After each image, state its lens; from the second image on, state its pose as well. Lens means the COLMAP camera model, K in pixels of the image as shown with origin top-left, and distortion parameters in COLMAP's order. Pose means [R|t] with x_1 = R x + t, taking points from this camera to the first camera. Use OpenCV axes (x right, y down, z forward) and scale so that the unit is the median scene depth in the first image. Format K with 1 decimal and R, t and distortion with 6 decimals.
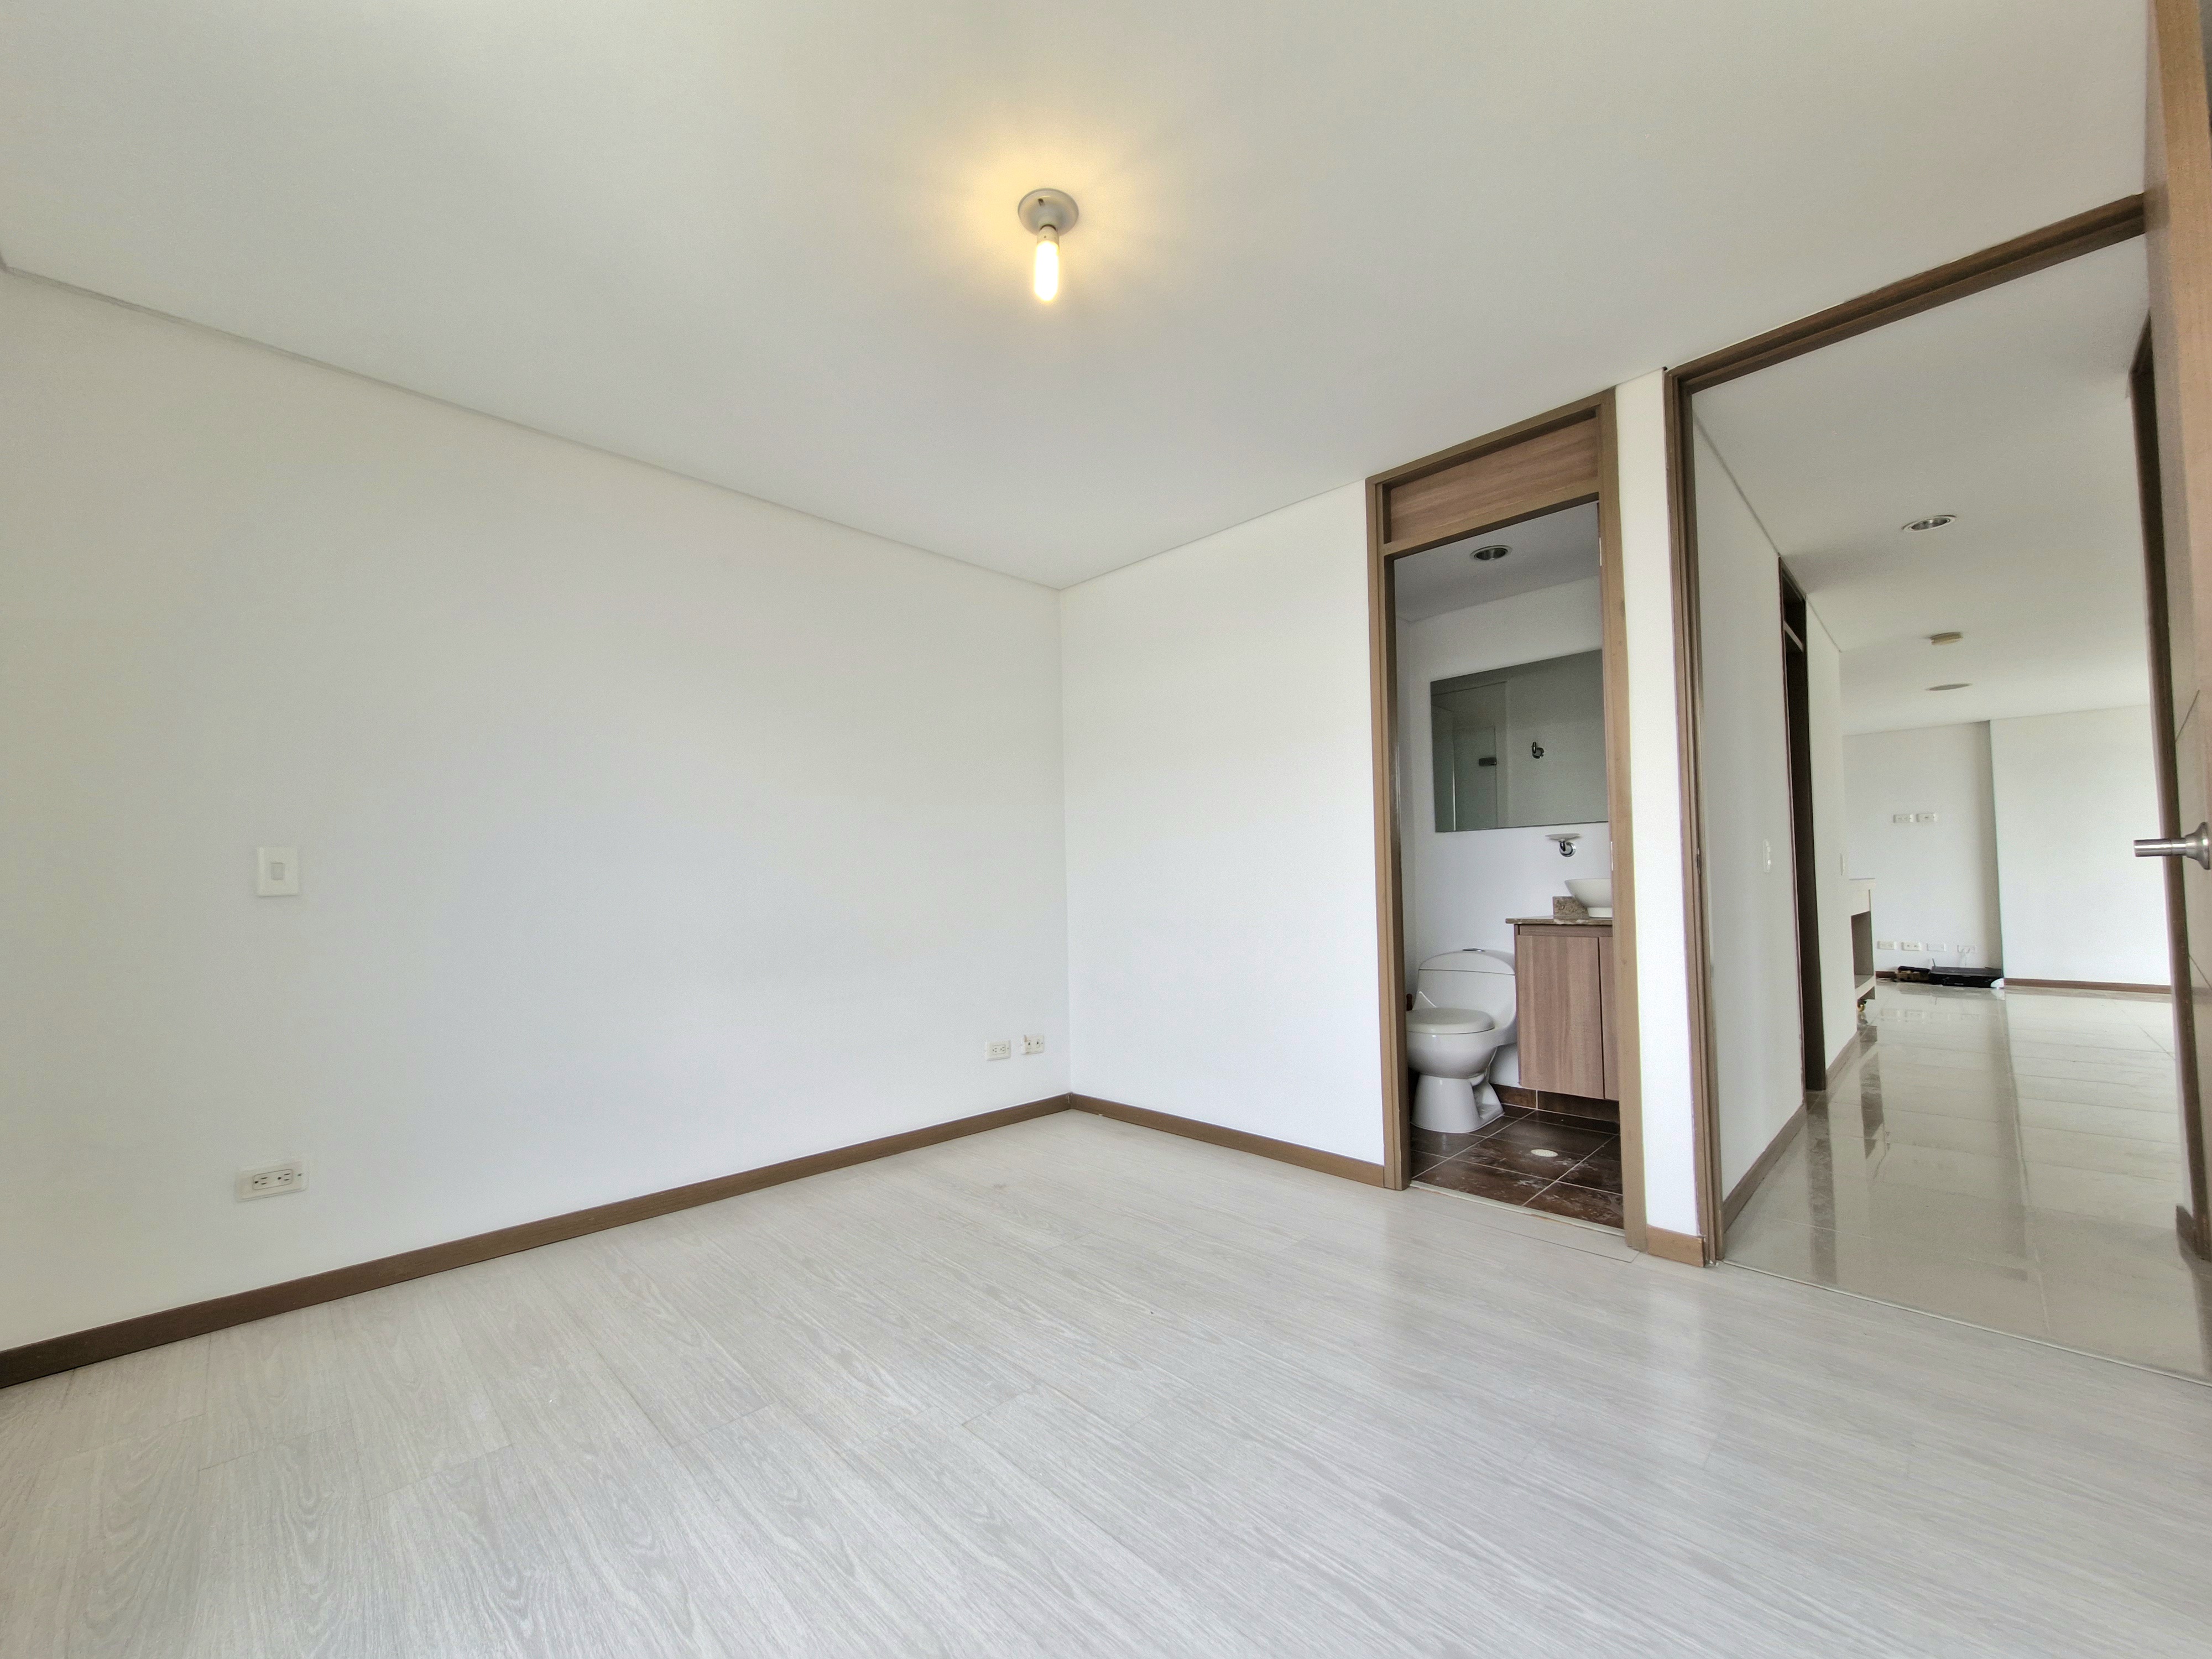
lens RADIAL K [[871.5, 0, 1102.4], [0, 871.5, 842.1], [0, 0, 1]] dist [0.002255, 0.000223]
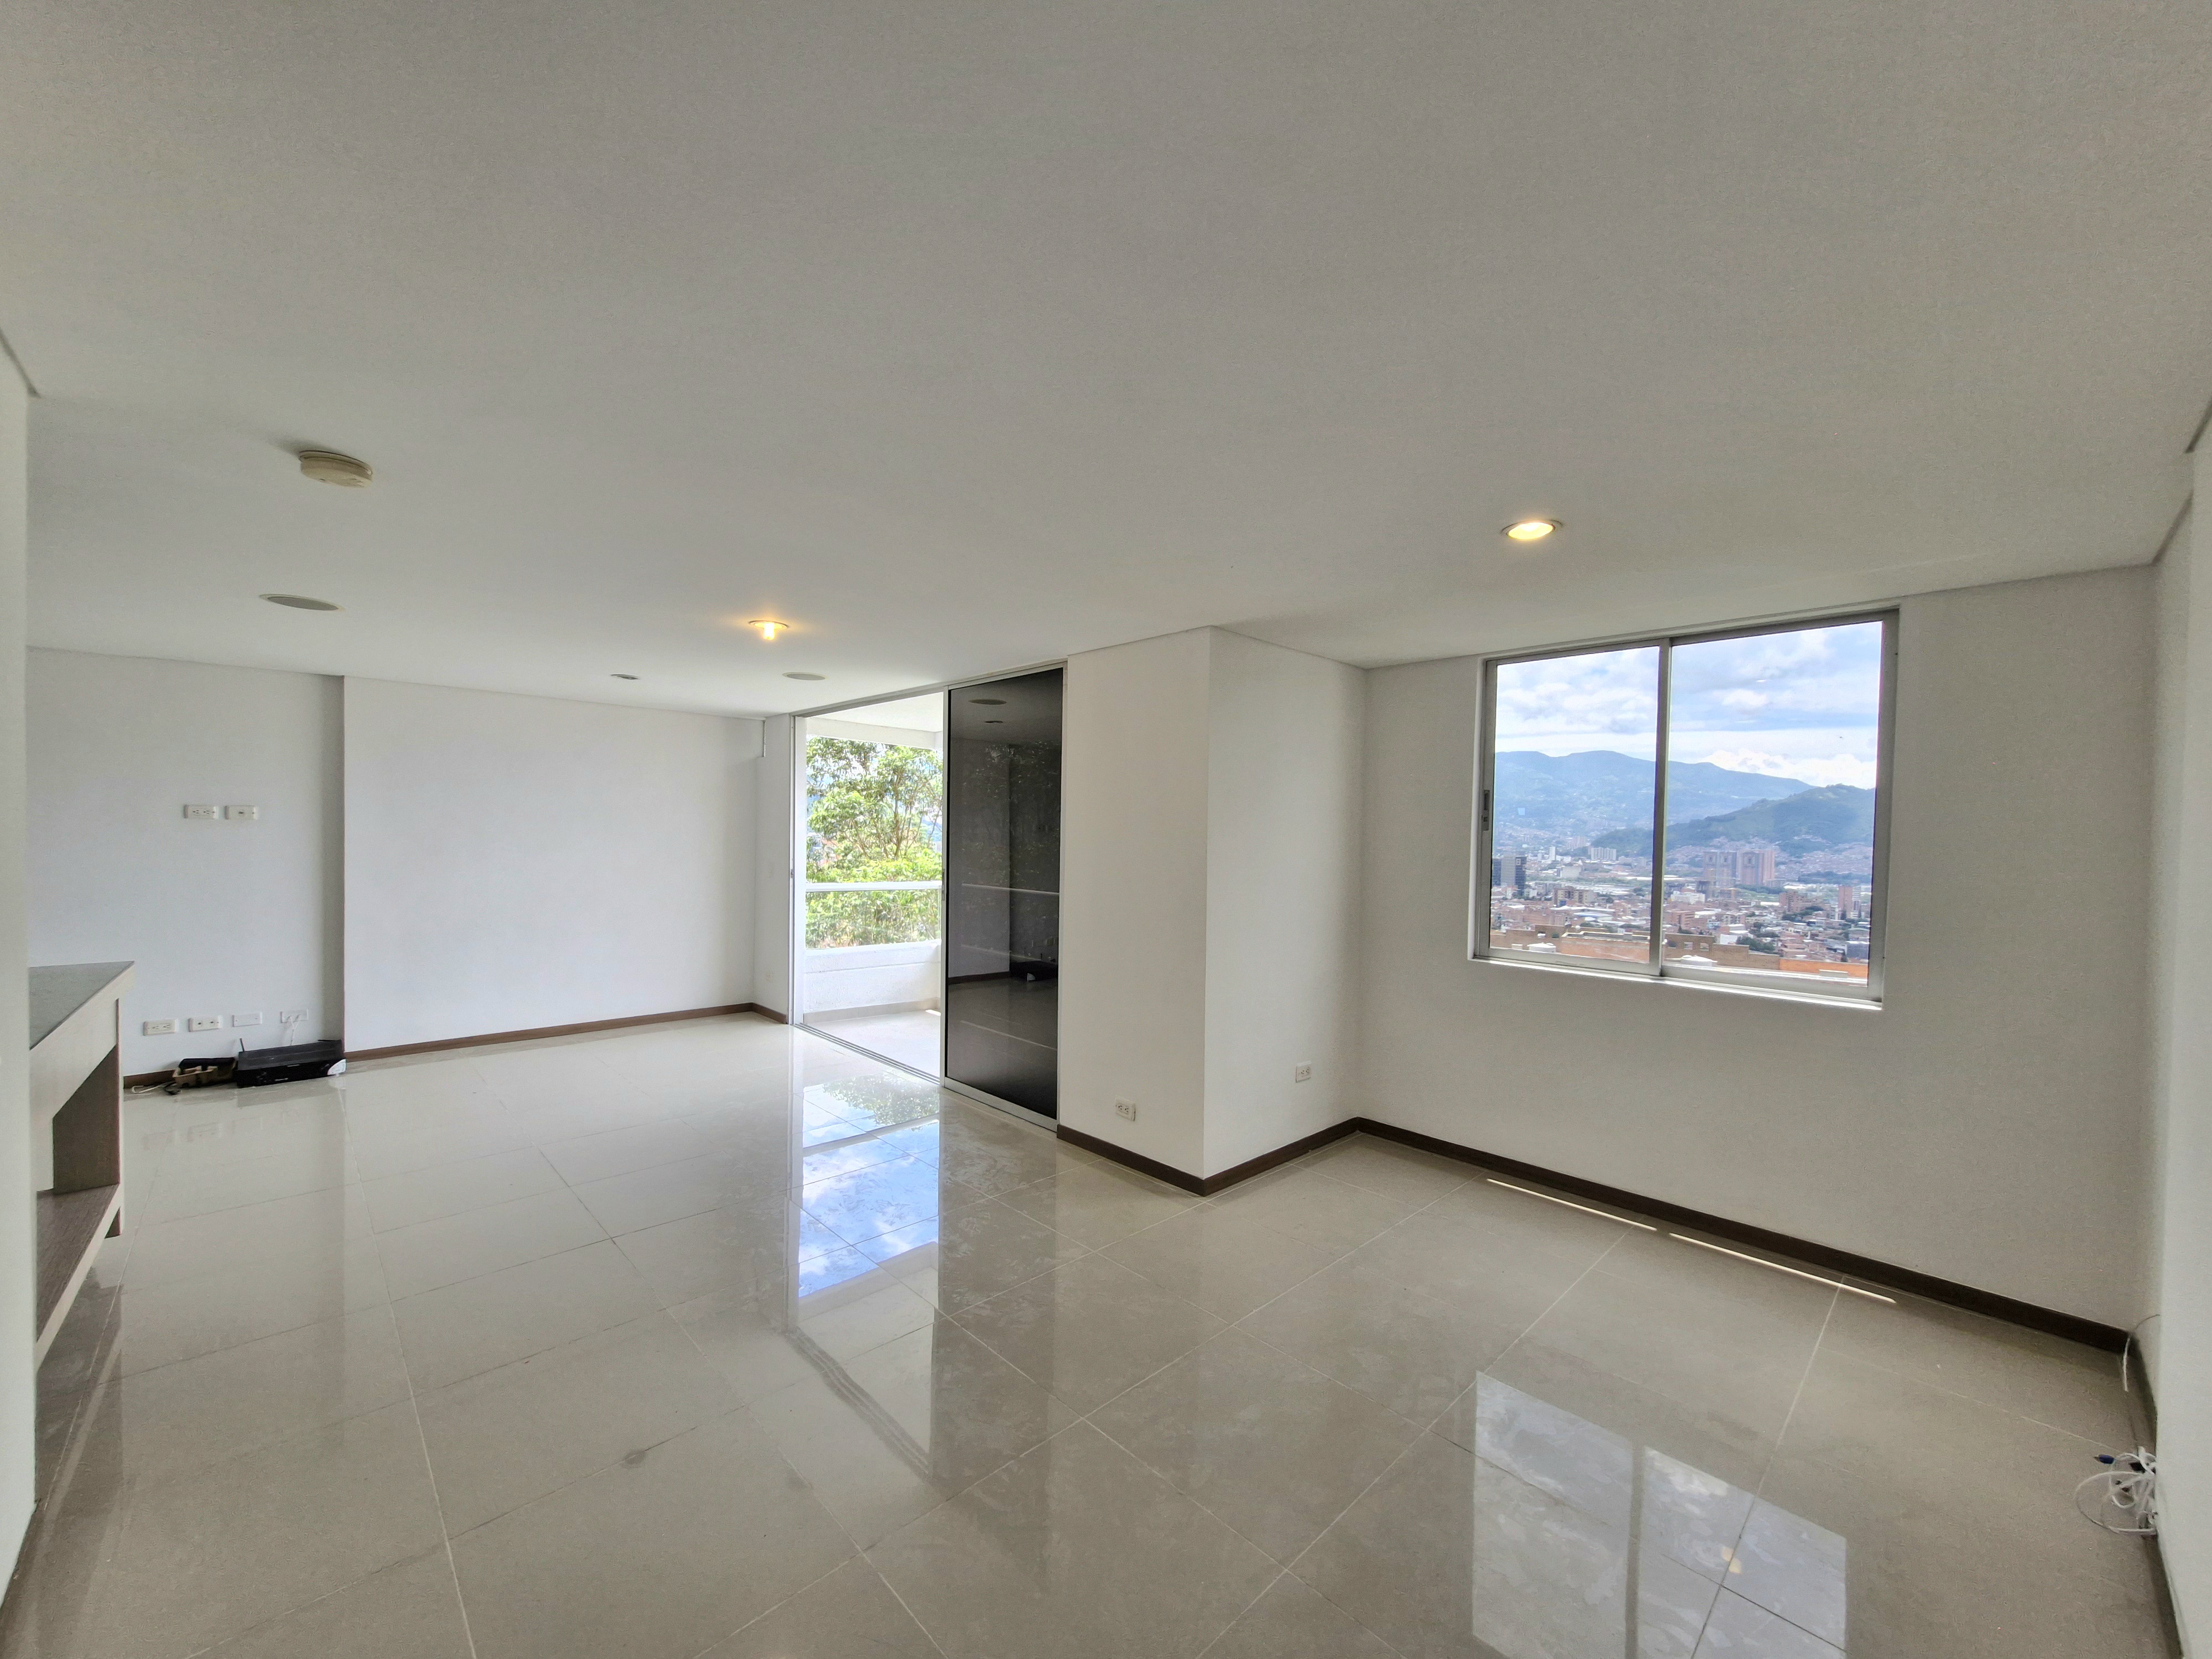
lens RADIAL K [[871.5, 0, 1106.9], [0, 871.5, 843.0], [0, 0, 1]] dist [0.002255, 0.000223]
pose [[0.021114, -0.007008, 0.999753, 0.360694], [-0.055899, 0.998403, 0.008179, -0.050014], [-0.998213, -0.056058, 0.020688, 0.399158]]
